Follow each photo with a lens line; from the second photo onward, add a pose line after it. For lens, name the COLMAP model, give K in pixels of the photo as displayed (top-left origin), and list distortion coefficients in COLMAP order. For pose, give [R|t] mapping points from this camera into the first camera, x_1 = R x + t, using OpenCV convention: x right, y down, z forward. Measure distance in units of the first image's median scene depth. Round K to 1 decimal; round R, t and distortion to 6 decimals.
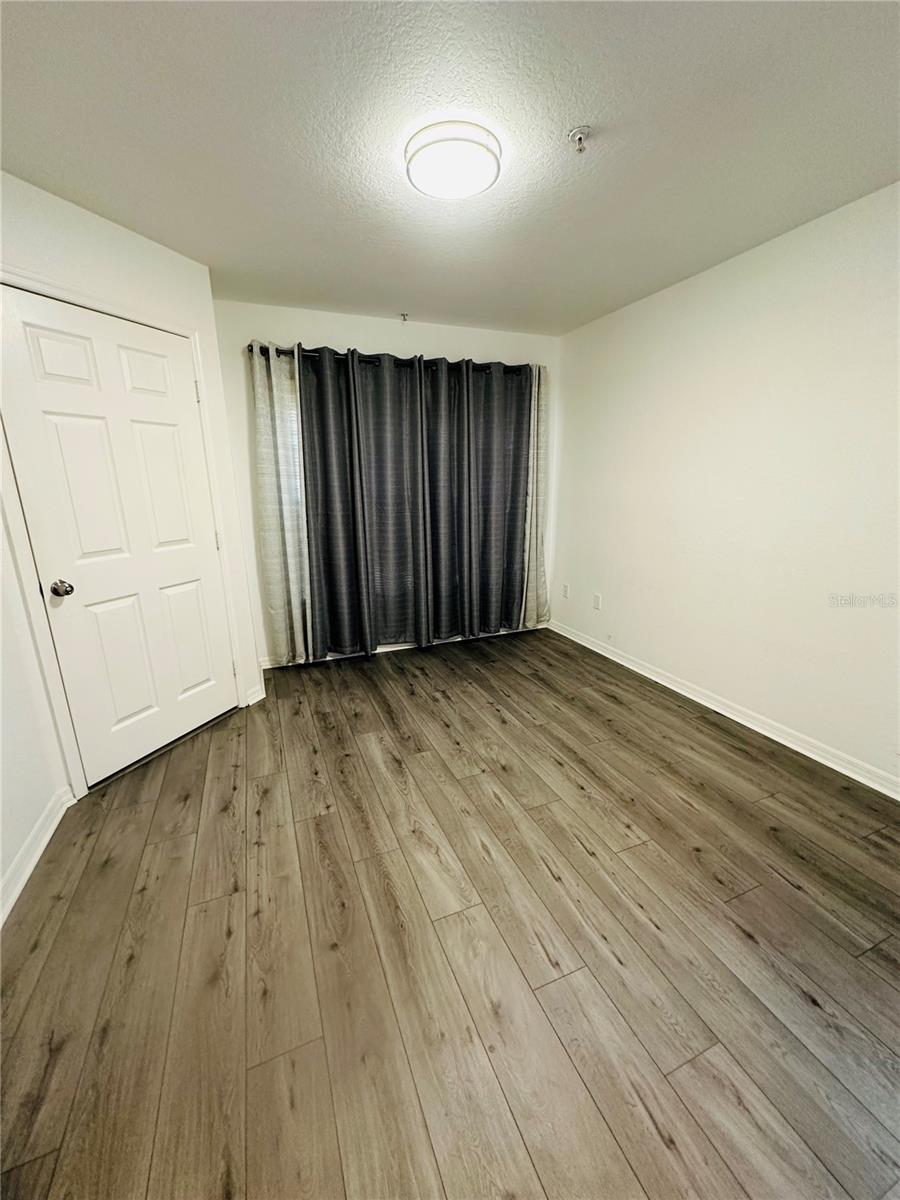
lens RADIAL K [[475.8, 0, 450.0], [0, 475.8, 600.0], [0, 0, 1]] dist [-0.001637, 0.000155]
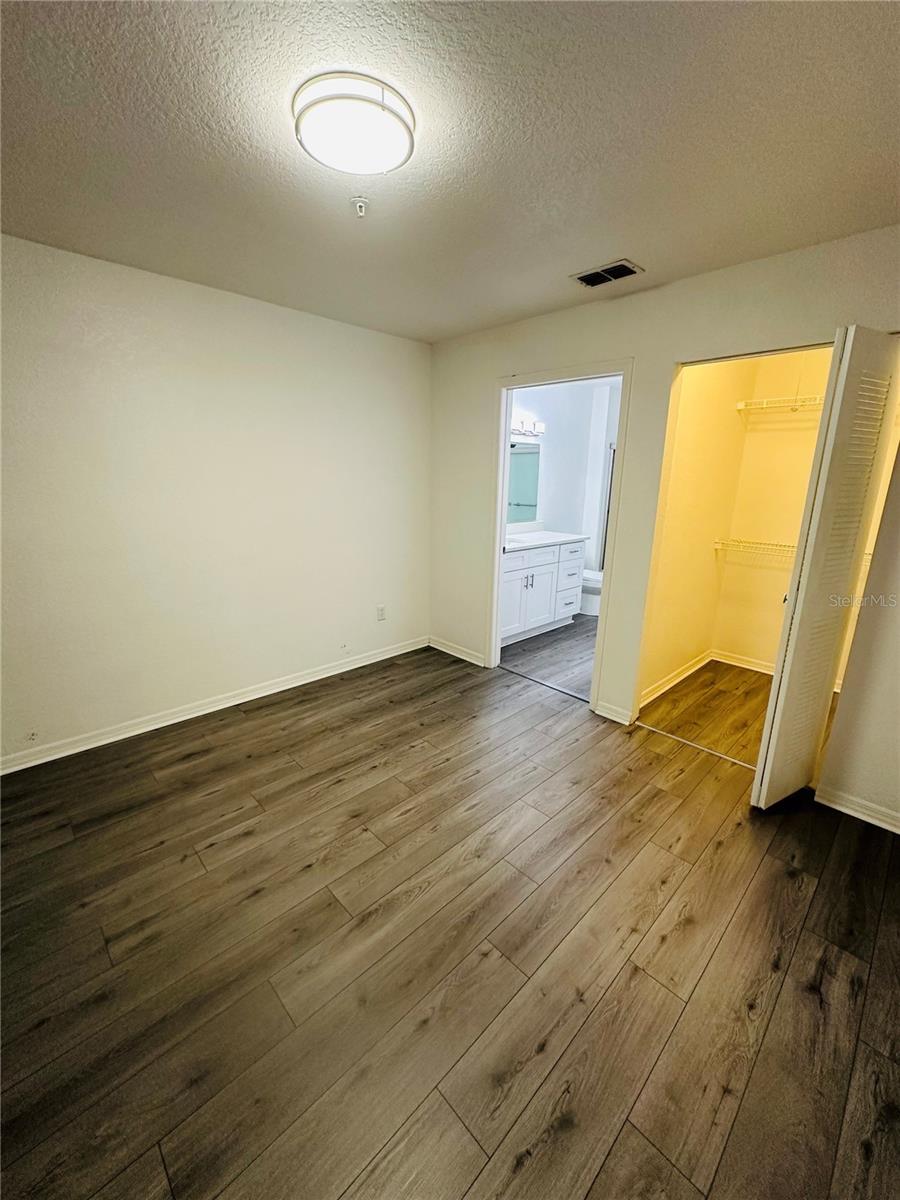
lens RADIAL K [[475.8, 0, 450.0], [0, 475.8, 600.0], [0, 0, 1]] dist [-0.001637, 0.000155]
pose [[-0.365412, -0.233283, 0.901140, -0.716886], [0.216524, 0.920231, 0.326026, -0.309224], [-0.905313, 0.314252, -0.285752, 0.998047]]
